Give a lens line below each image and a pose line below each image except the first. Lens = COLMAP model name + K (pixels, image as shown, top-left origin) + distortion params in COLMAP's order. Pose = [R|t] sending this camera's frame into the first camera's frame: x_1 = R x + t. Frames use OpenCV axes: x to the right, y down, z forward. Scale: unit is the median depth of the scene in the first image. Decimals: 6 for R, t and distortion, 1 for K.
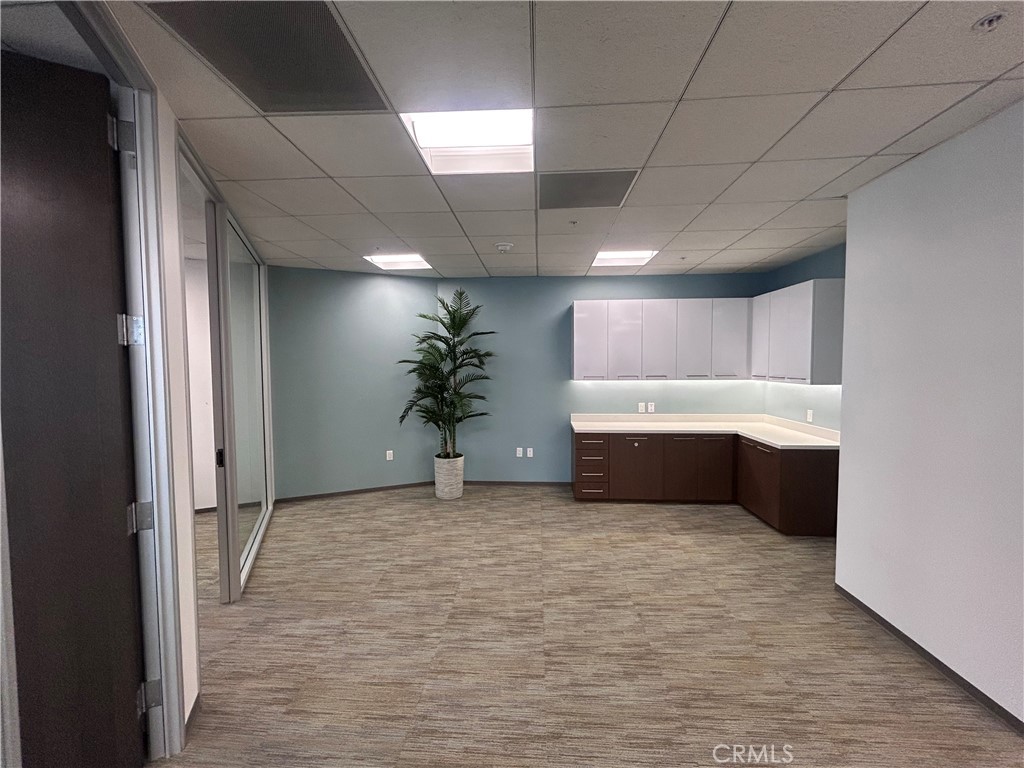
lens RADIAL K [[416.0, 0, 514.6], [0, 416.0, 386.0], [0, 0, 1]] dist [0.004833, 0.000458]
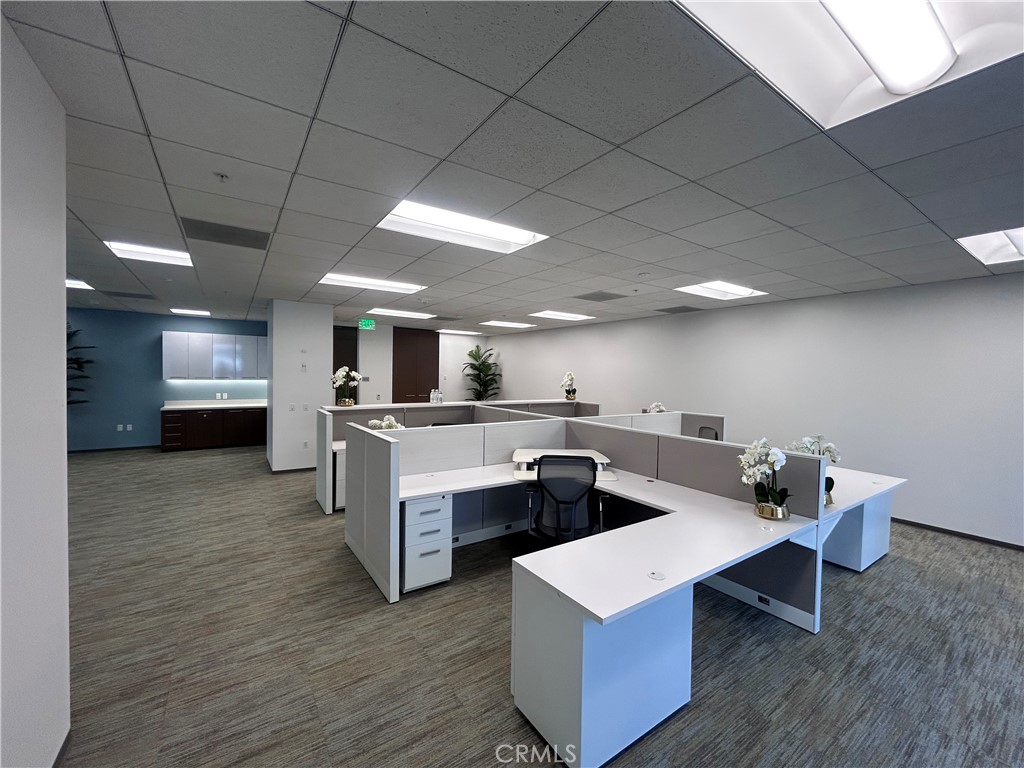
lens RADIAL K [[416.0, 0, 516.7], [0, 416.0, 377.6], [0, 0, 1]] dist [0.004833, 0.000458]
pose [[0.790981, 0.015771, 0.611637, 0.235059], [0.008045, 0.999313, -0.036172, 0.049066], [-0.611788, 0.033532, 0.790311, -1.144659]]
